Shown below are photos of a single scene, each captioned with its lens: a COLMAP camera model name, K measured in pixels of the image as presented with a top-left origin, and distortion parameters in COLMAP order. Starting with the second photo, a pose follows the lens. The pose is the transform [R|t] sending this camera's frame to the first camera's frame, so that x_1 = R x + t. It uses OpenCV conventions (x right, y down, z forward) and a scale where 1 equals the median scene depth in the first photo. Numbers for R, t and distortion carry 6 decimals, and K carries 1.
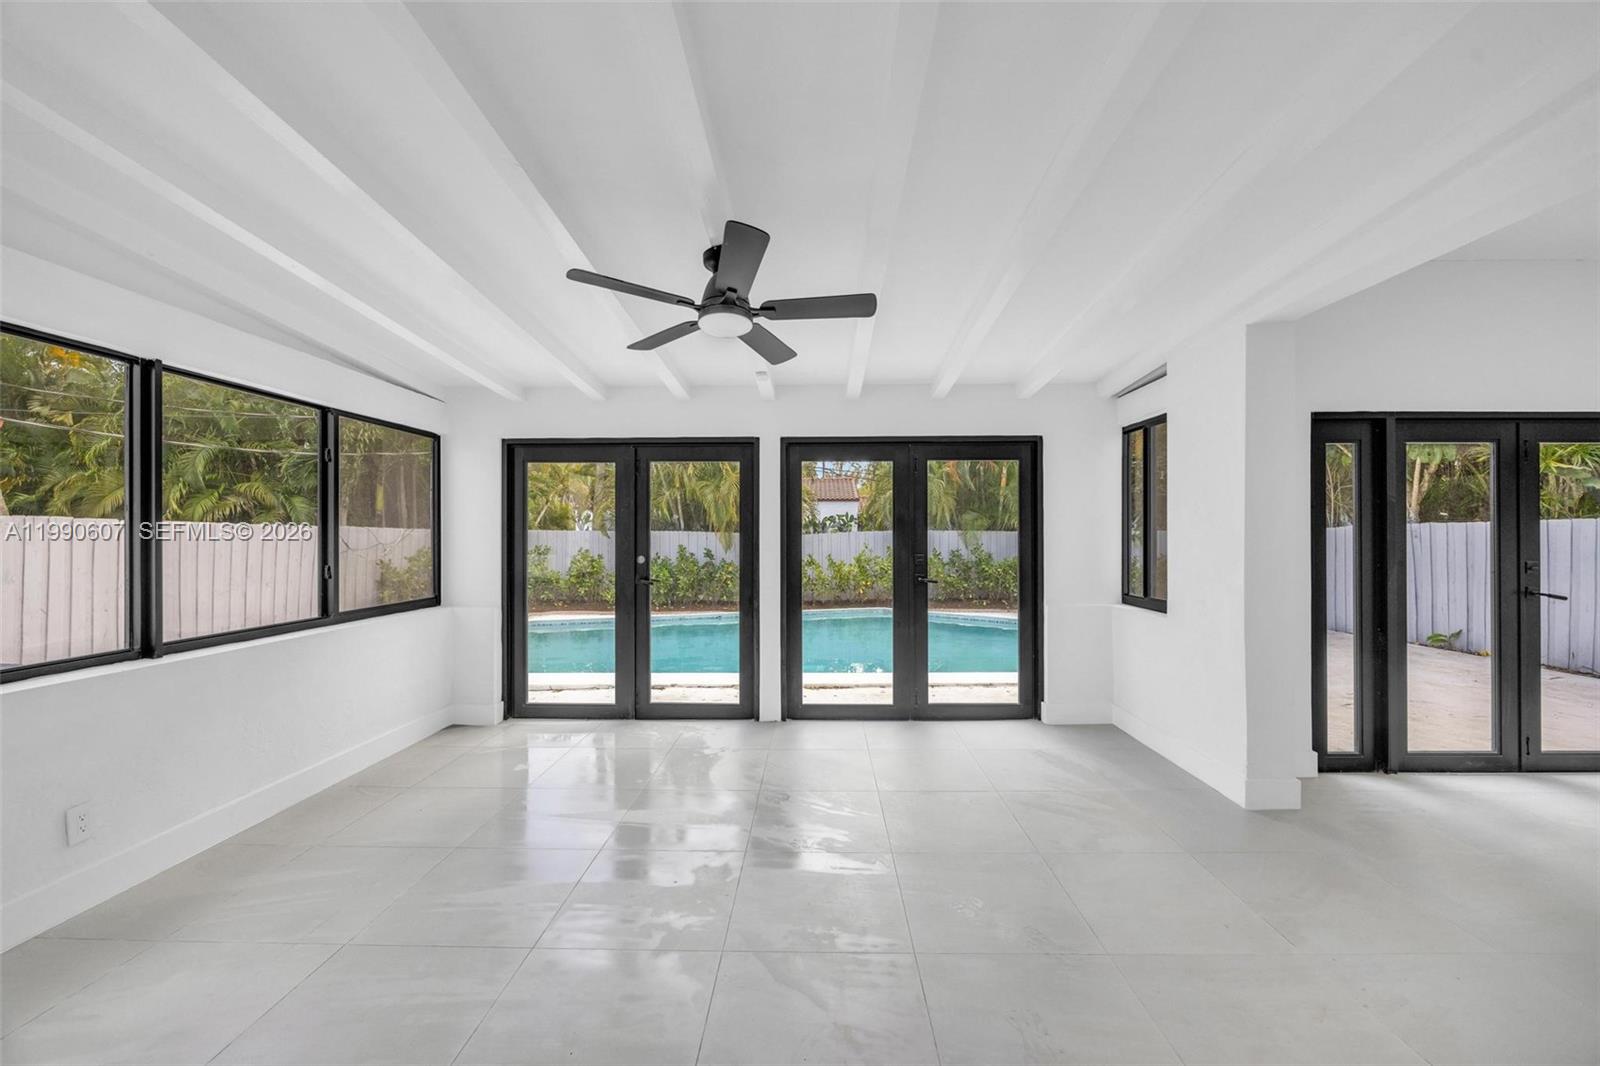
lens RADIAL K [[604.9, 0, 800.7], [0, 604.9, 525.1], [0, 0, 1]] dist [-0.010545, -0.000061]
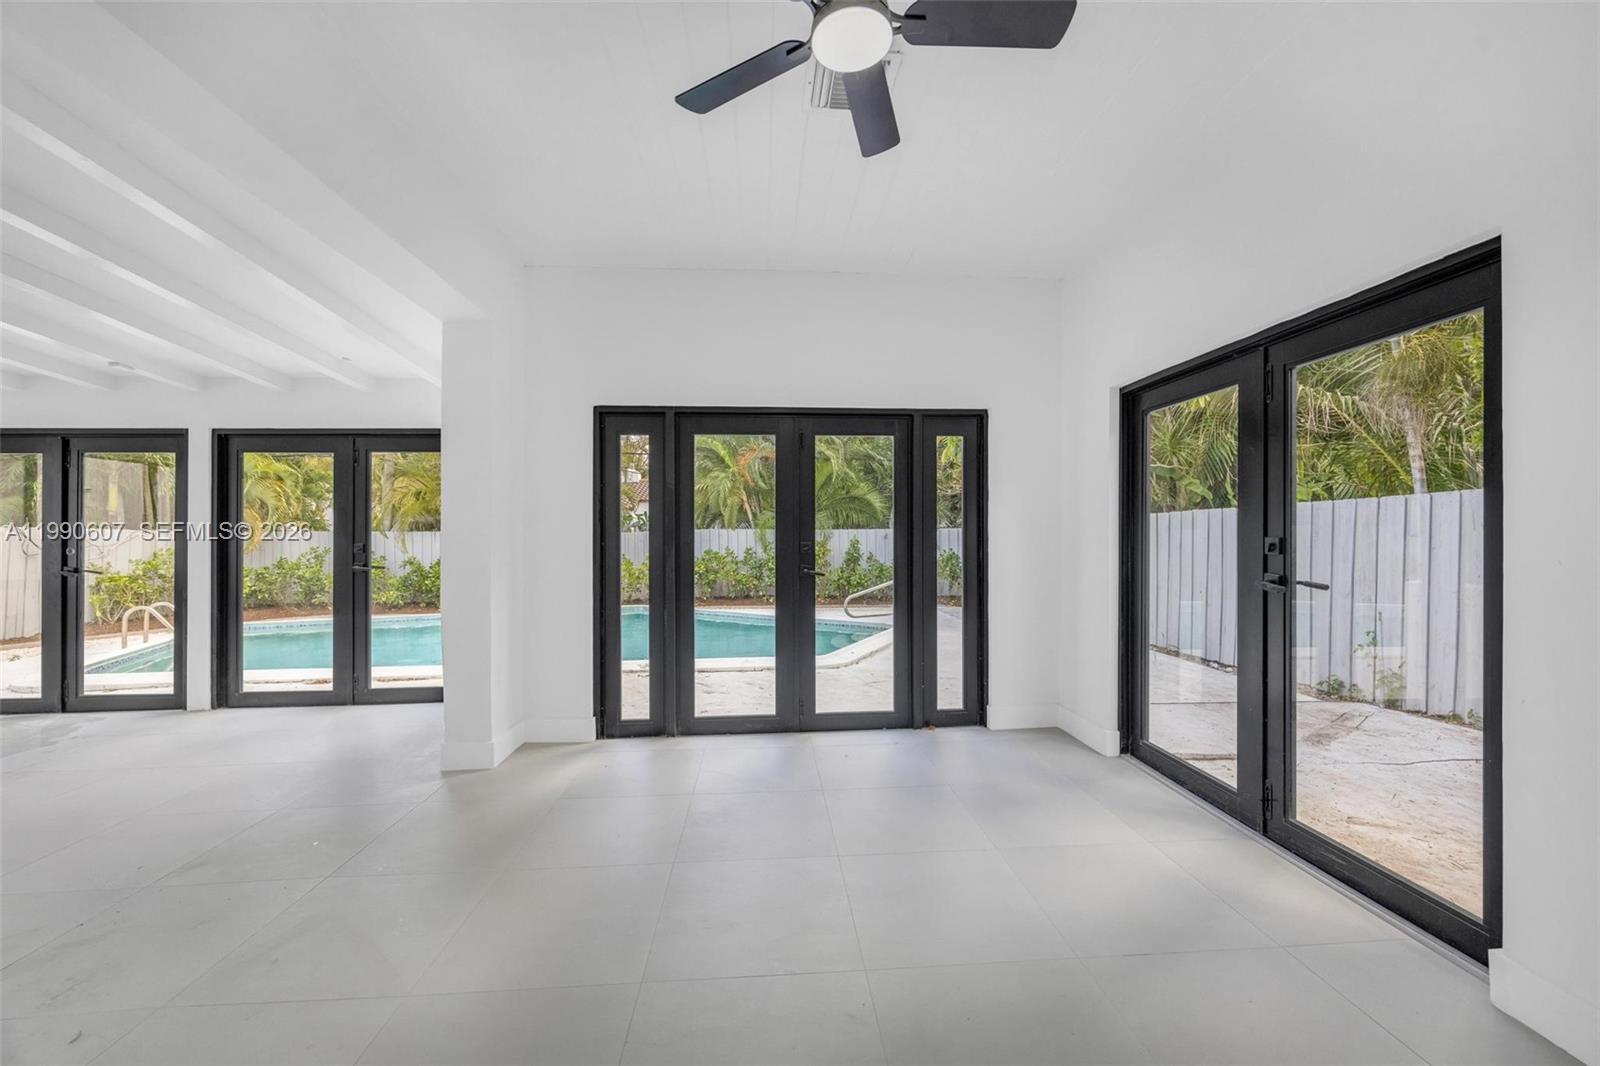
lens RADIAL K [[647.6, 0, 796.6], [0, 647.6, 526.1], [0, 0, 1]] dist [-0.001427, -0.000118]
pose [[0.996724, -0.006676, 0.080597, 0.840297], [0.006419, 0.999973, 0.003451, 0.019121], [-0.080618, -0.002923, 0.996741, -0.152635]]
